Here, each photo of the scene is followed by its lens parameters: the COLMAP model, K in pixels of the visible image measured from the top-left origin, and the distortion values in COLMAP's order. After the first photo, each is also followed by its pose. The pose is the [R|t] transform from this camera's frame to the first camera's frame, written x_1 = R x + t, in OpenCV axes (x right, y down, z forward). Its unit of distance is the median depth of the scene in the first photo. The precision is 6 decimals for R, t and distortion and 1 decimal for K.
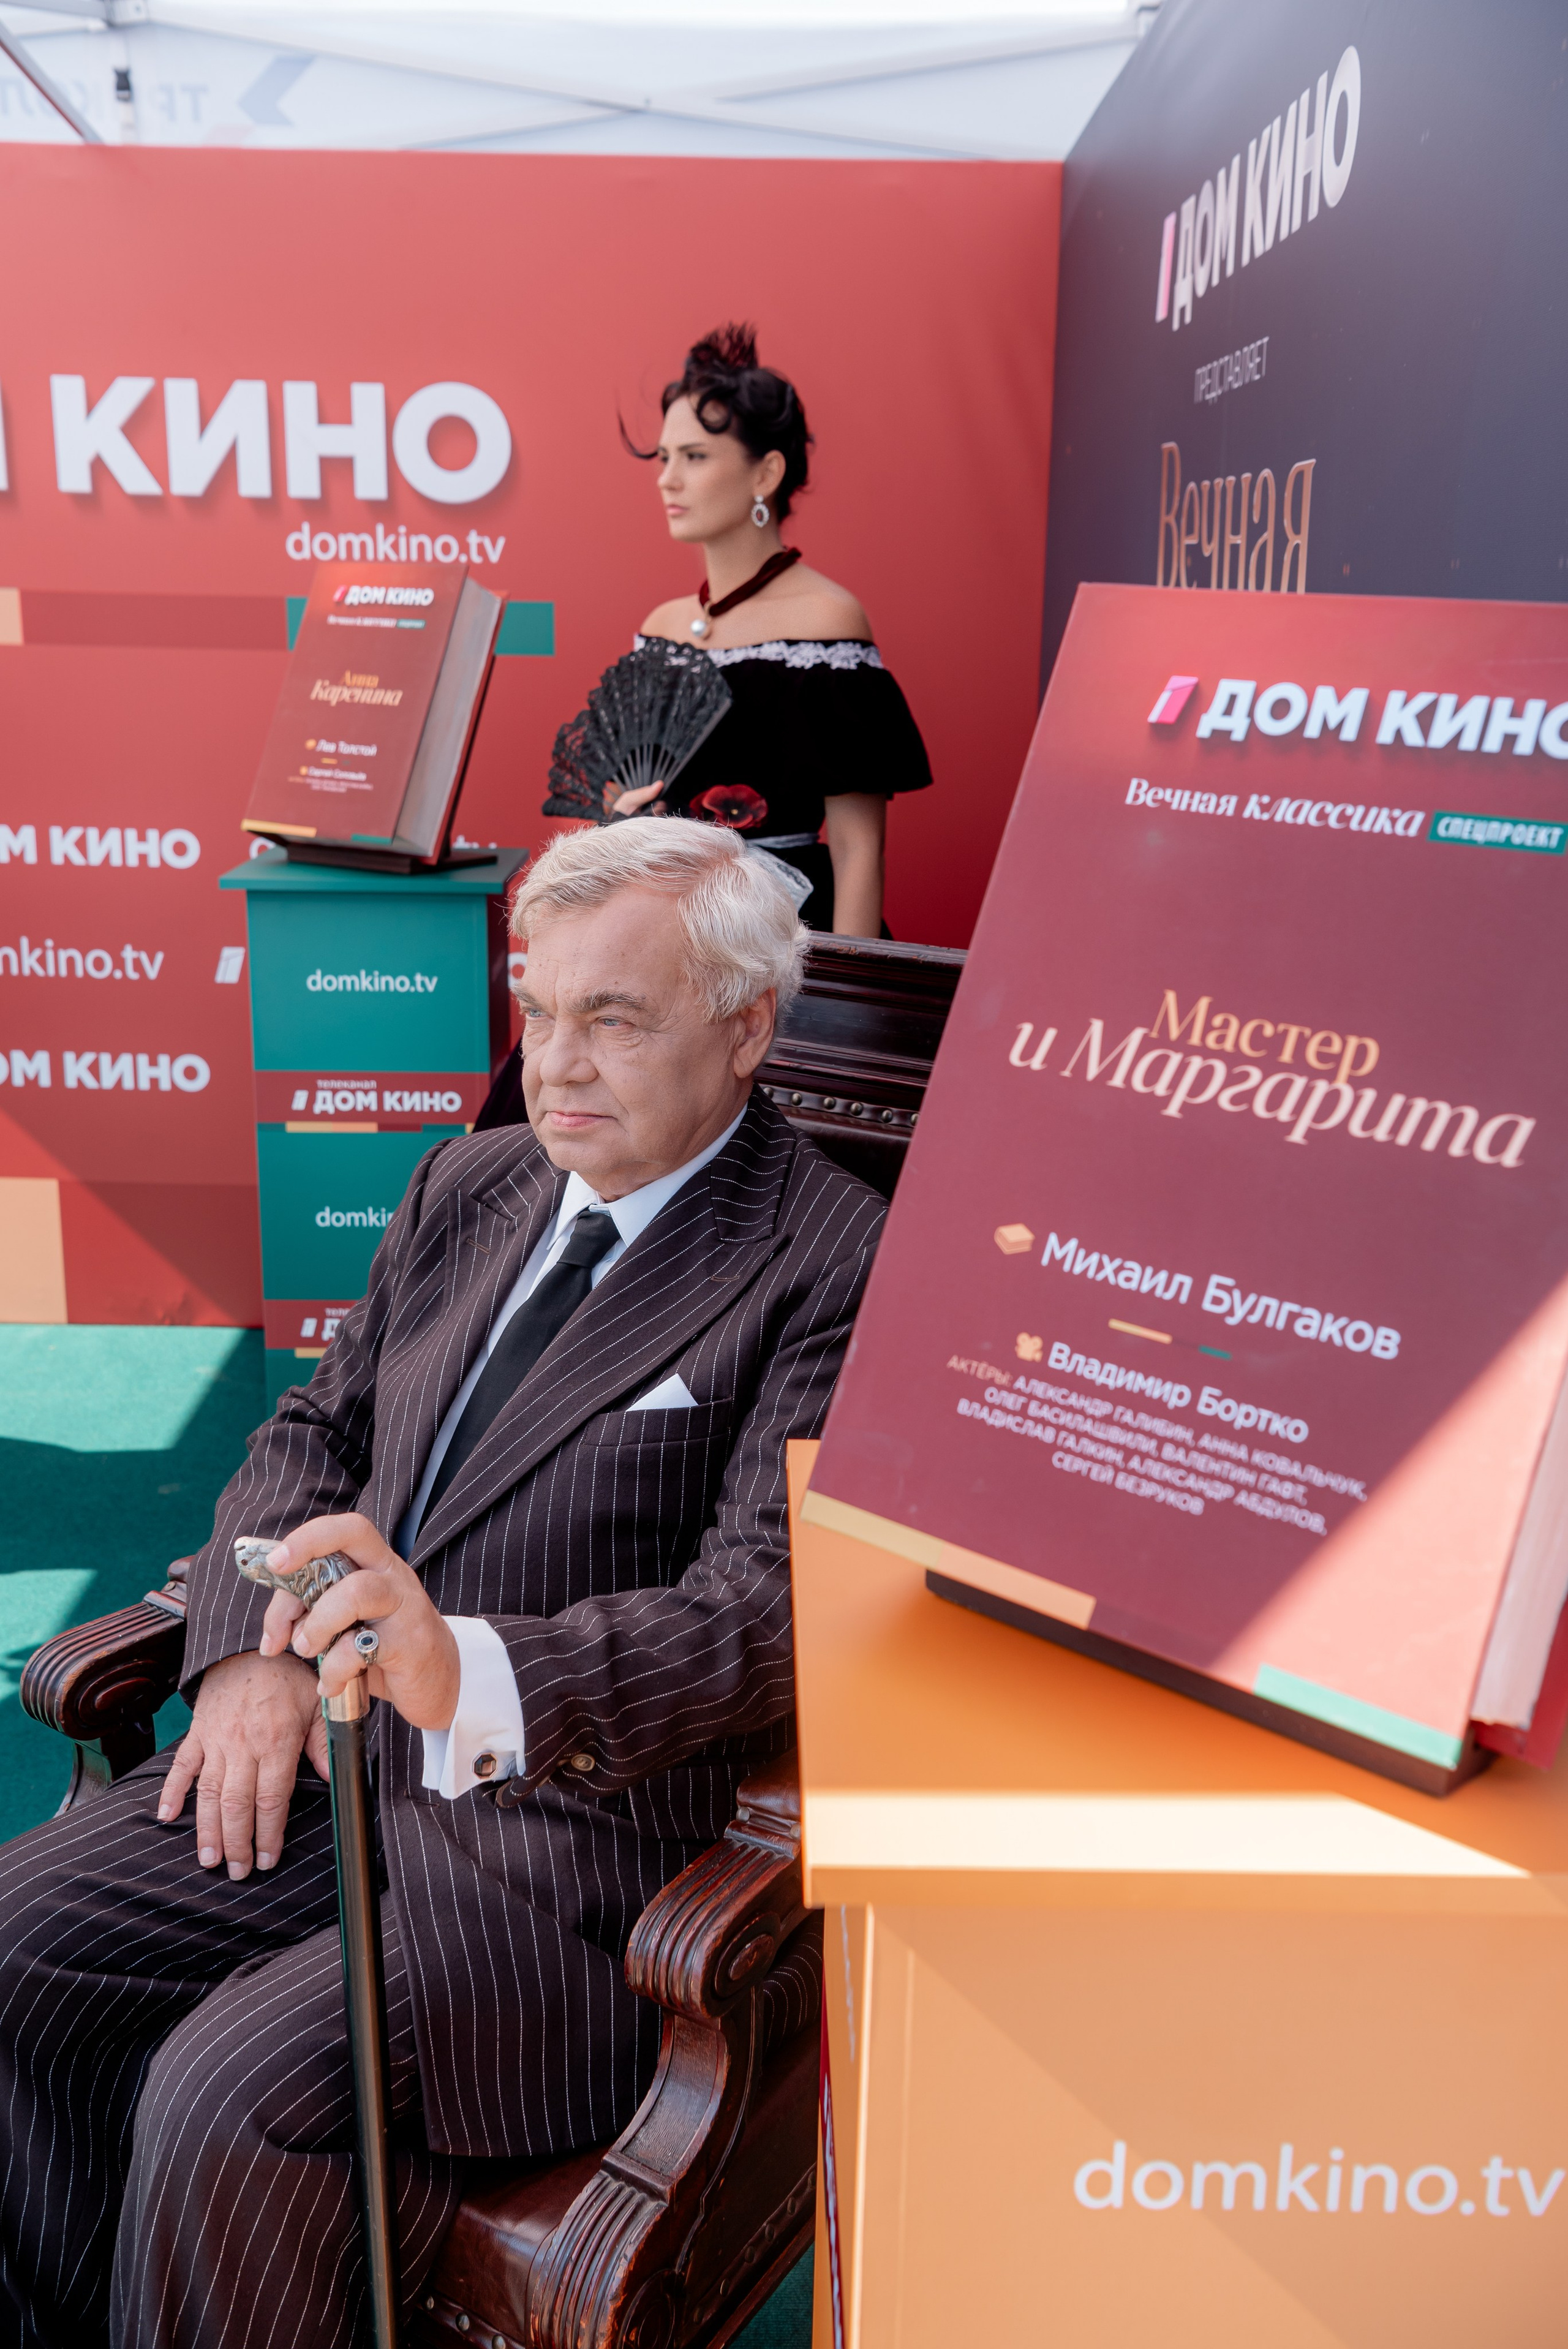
lens RADIAL K [[2267.2, 0, 776.5], [0, 2267.2, 1166.8], [0, 0, 1]] dist [-0.010393, 0.131097]
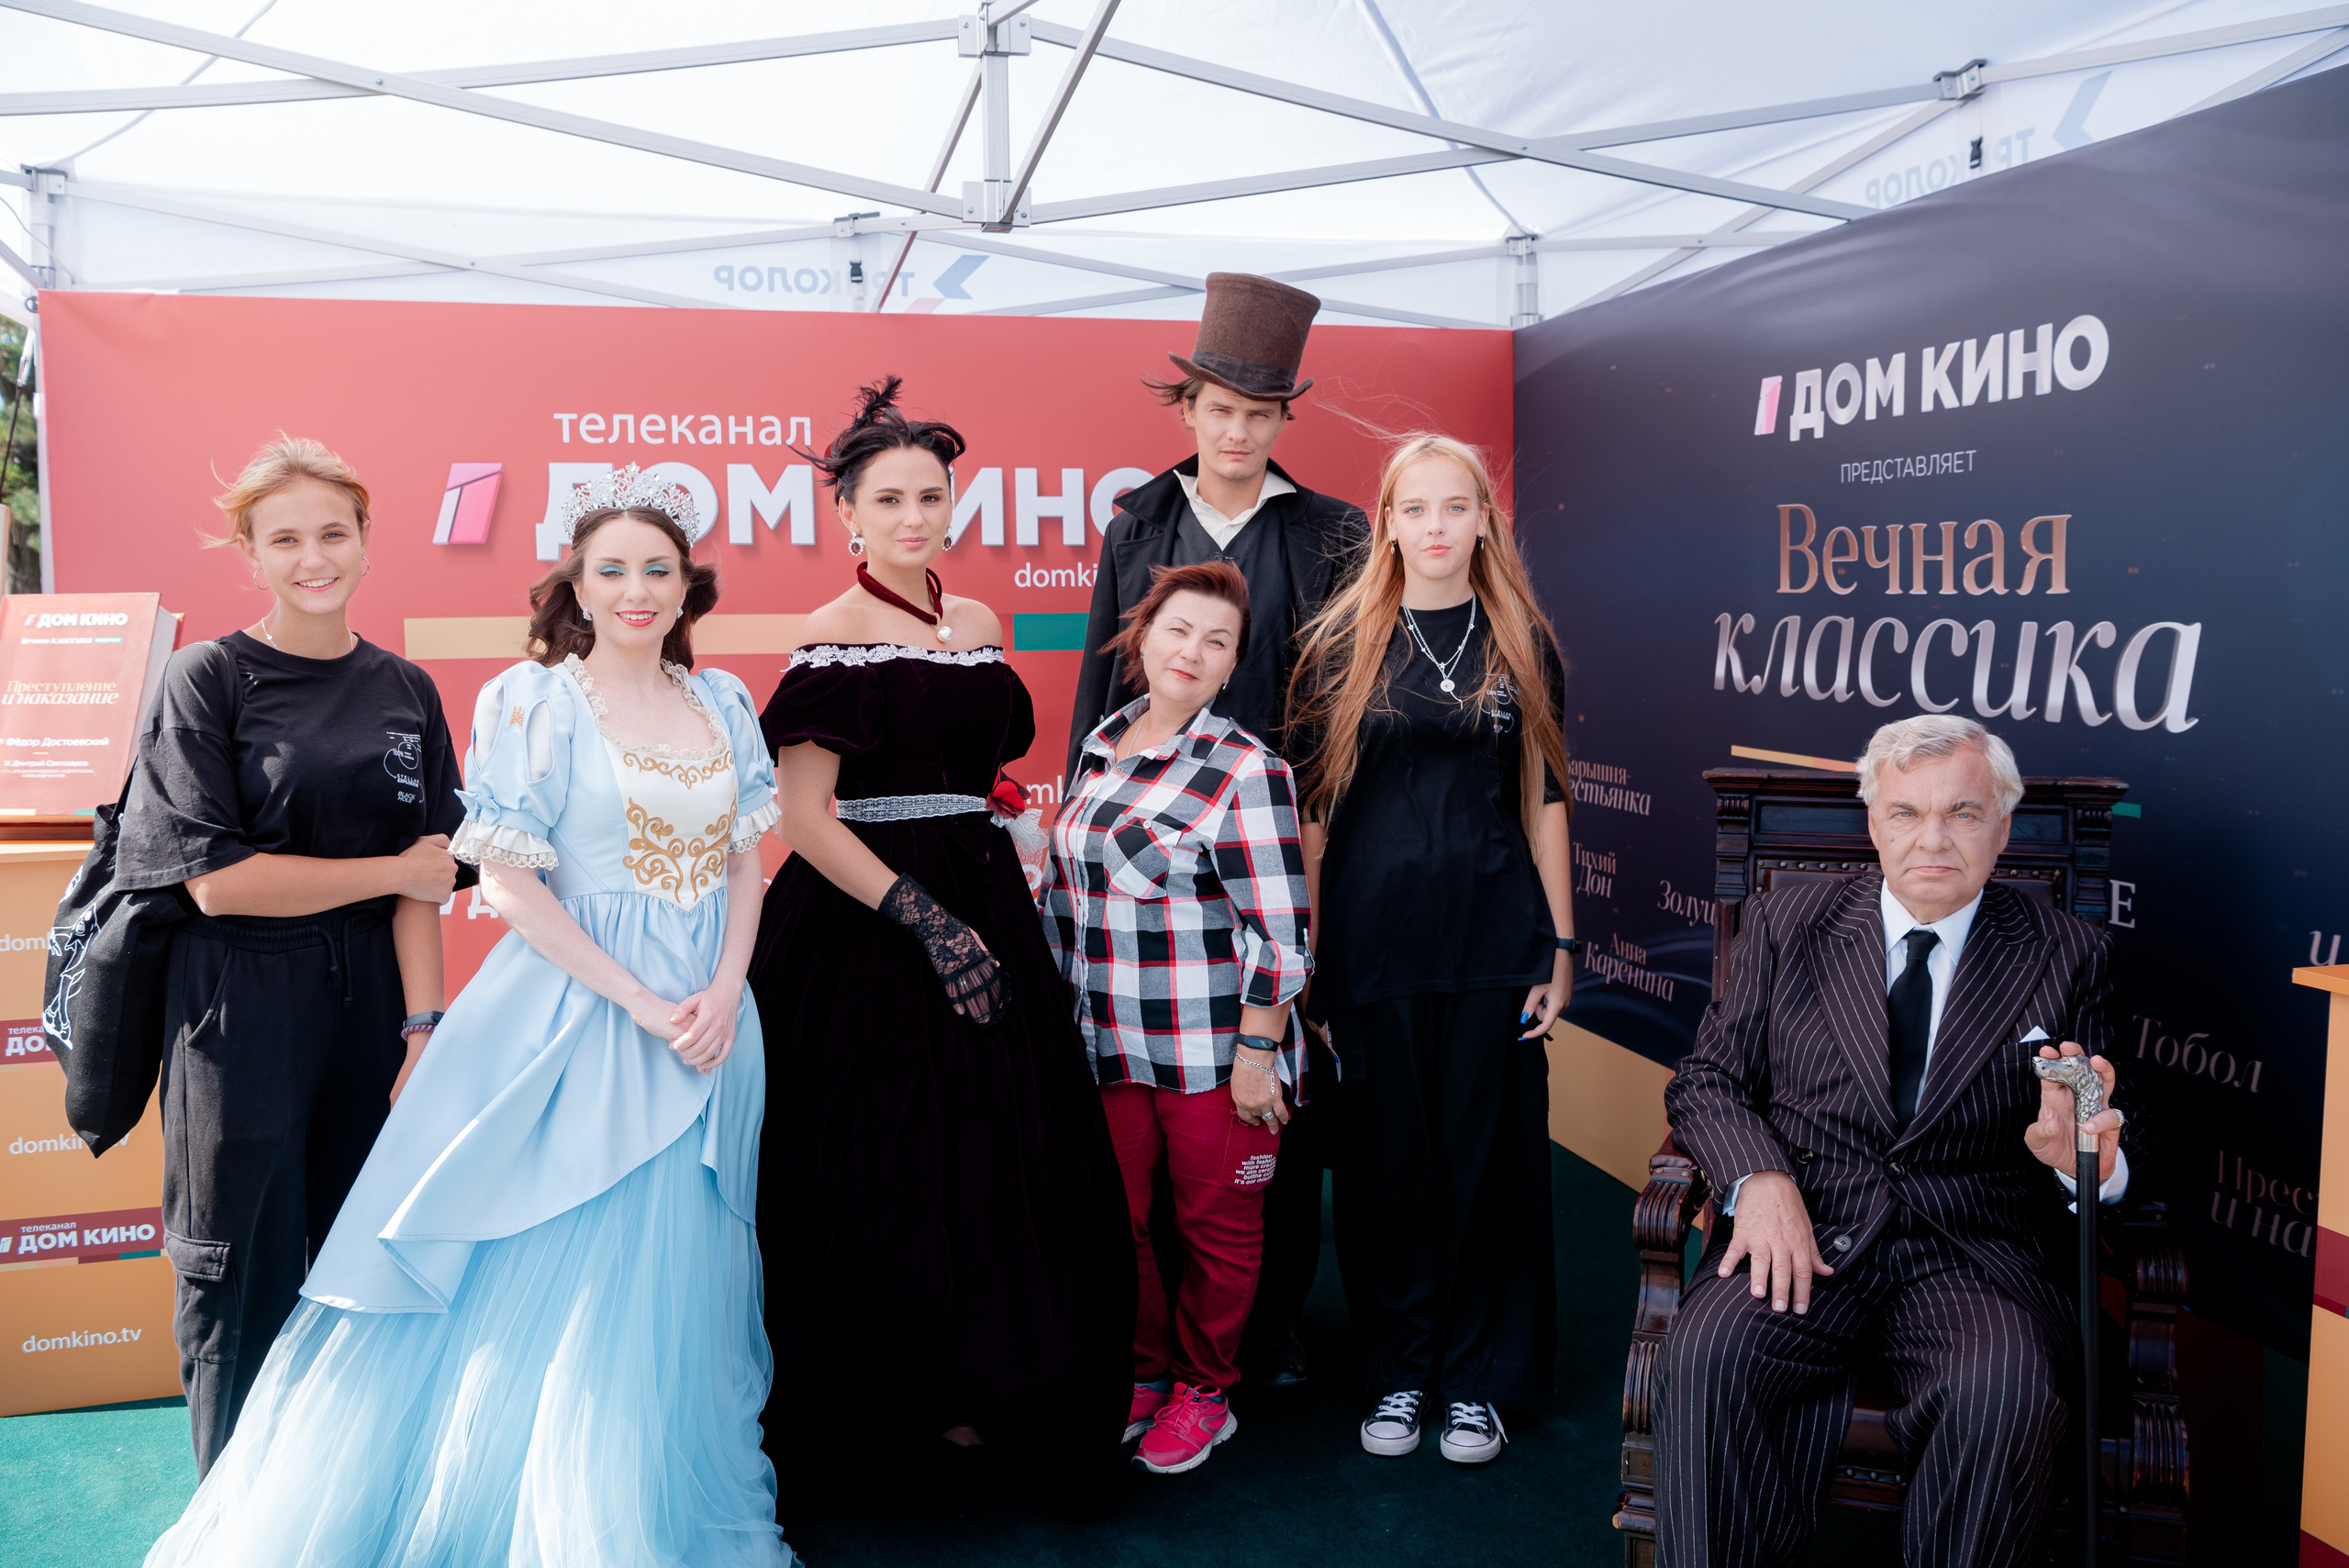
lens RADIAL K [[1920.4, 0, 1183.3], [0, 1920.4, 776.9], [0, 0, 1]] dist [-0.036651, 0.024691]
pose [[0.965094, -0.047860, 0.257493, -0.432445], [0.088851, 0.984686, -0.149996, 0.036482], [-0.246371, 0.167639, 0.954567, -0.144962]]
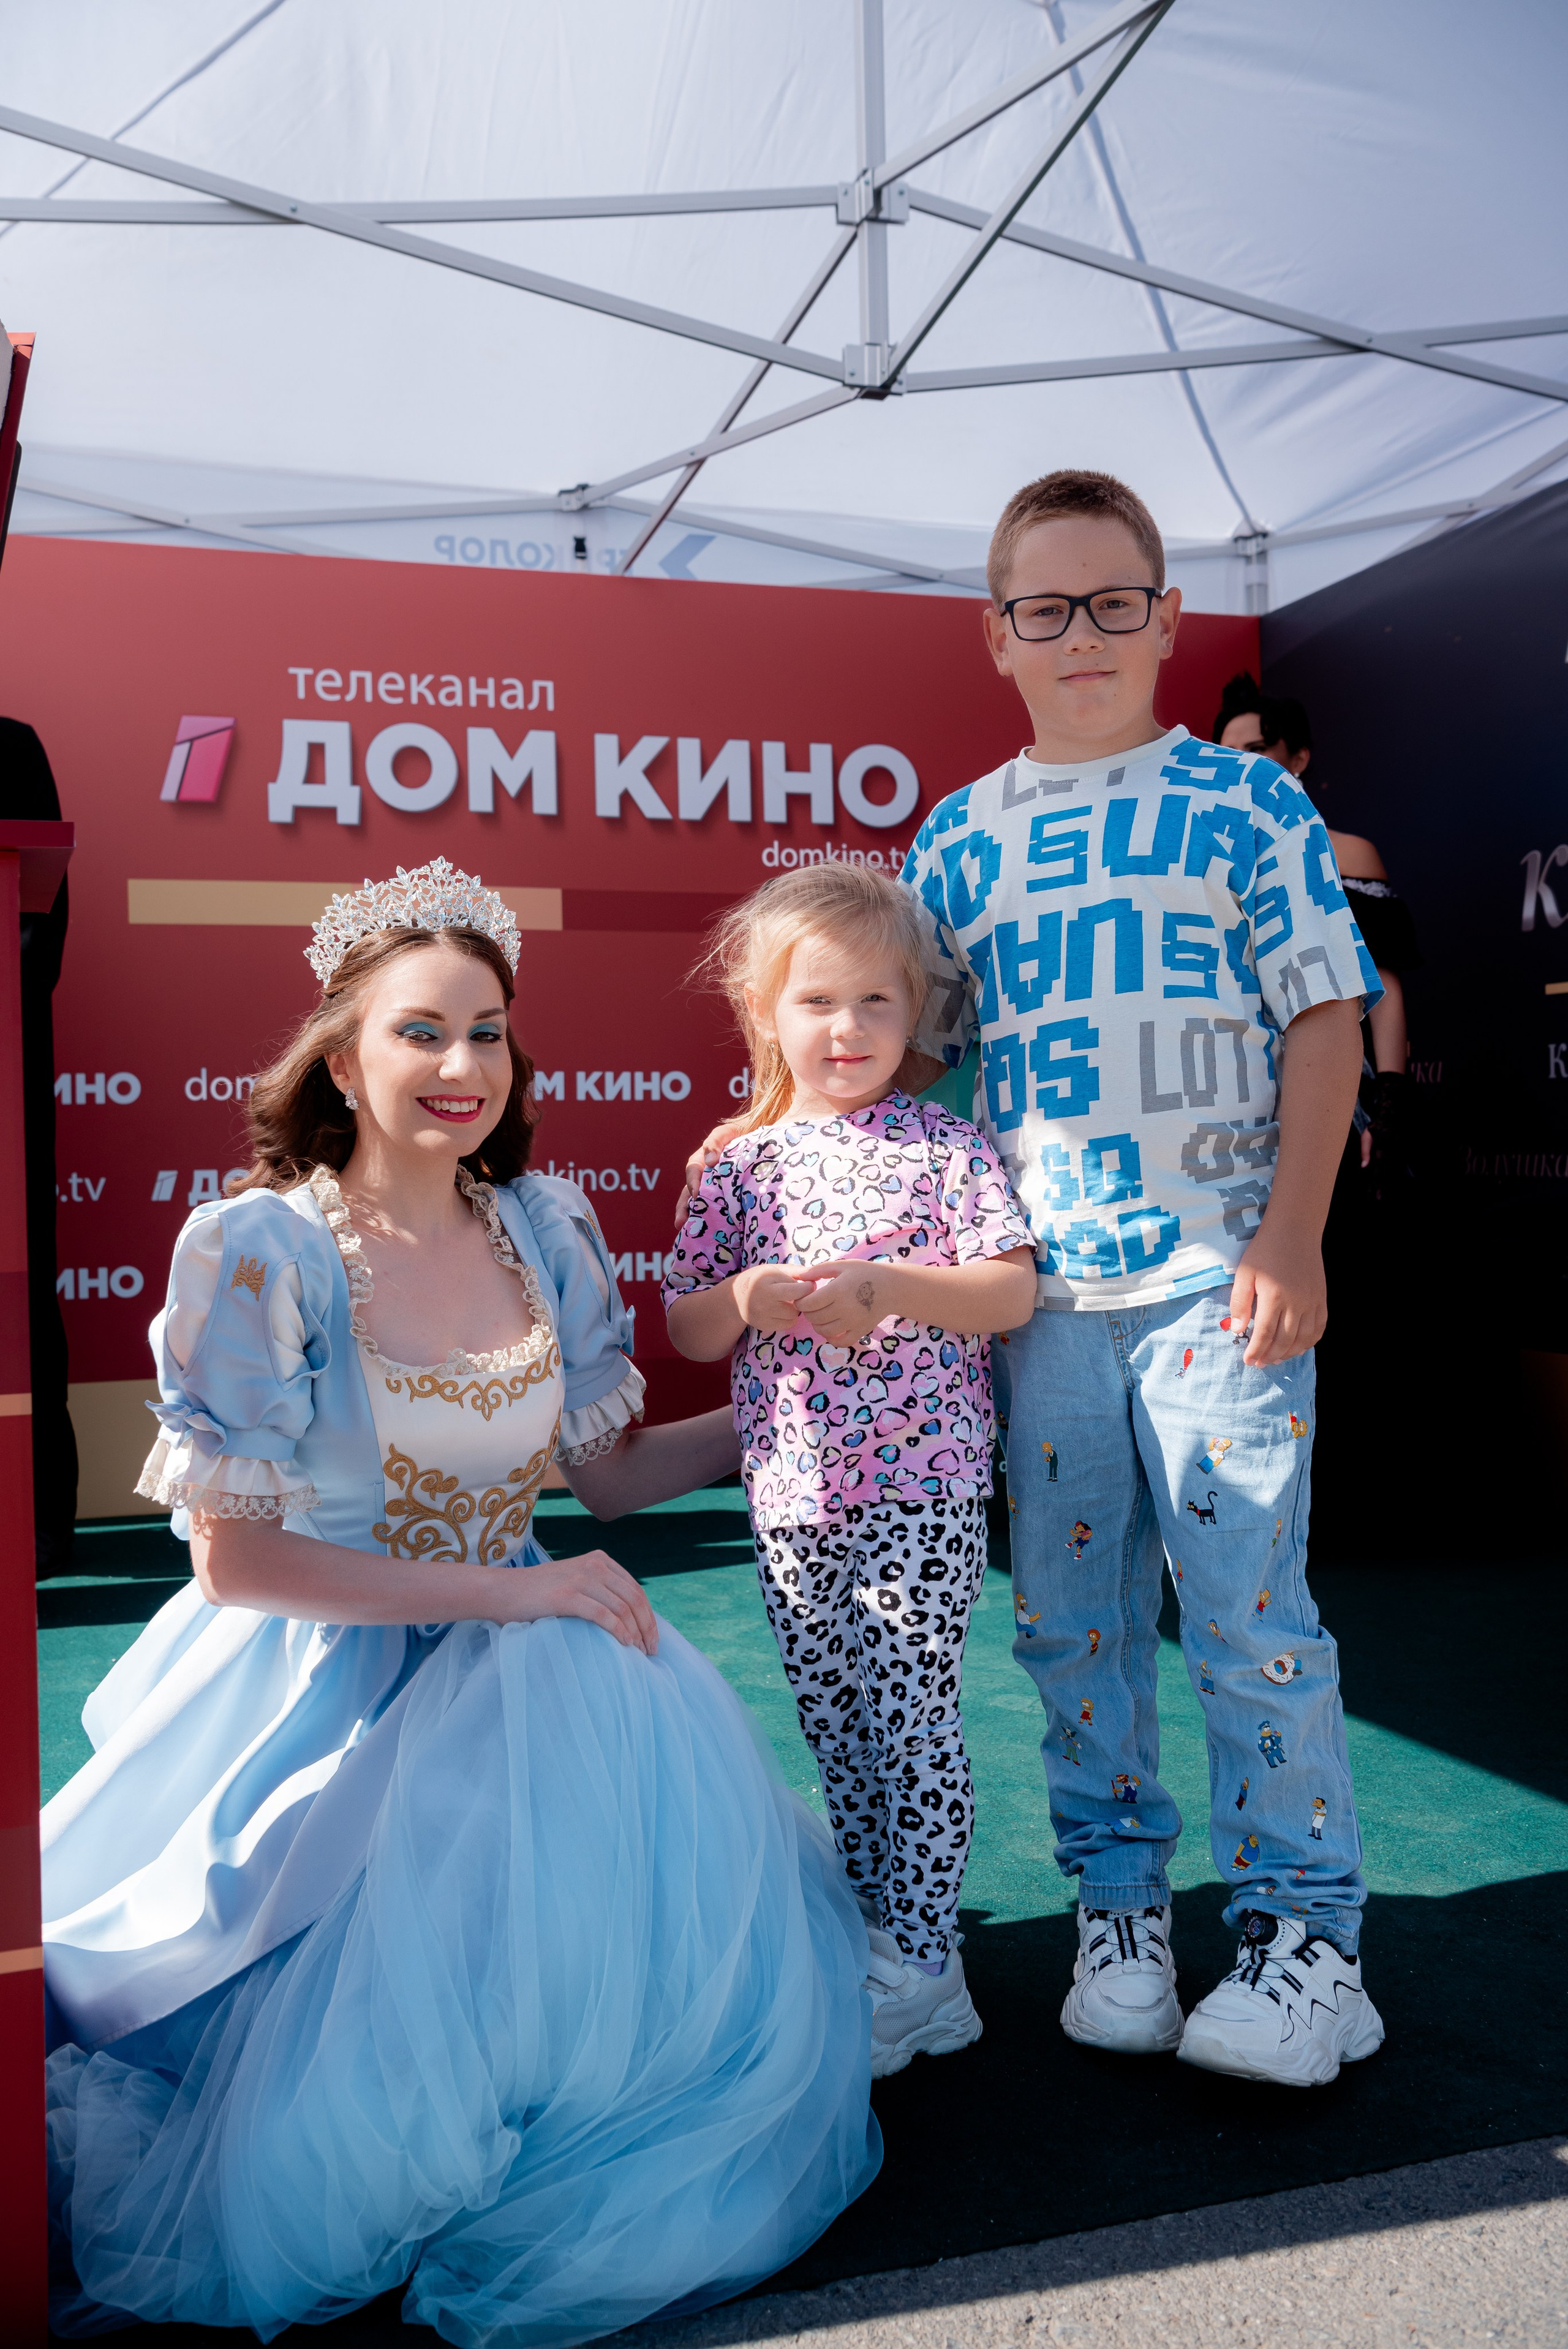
lens RADIAL K [[2254.4, 0, 779.0], [0, 2254.4, 1168.2], [0, 0, 1]] dist [-0.014295, 0.108892]
pose [[0.947139, -0.033269, 0.319095, -0.641862], [0.111576, 0.966680, -0.230392, 0.211264], [-0.300798, 0.253816, 0.919292, -0.174725]]
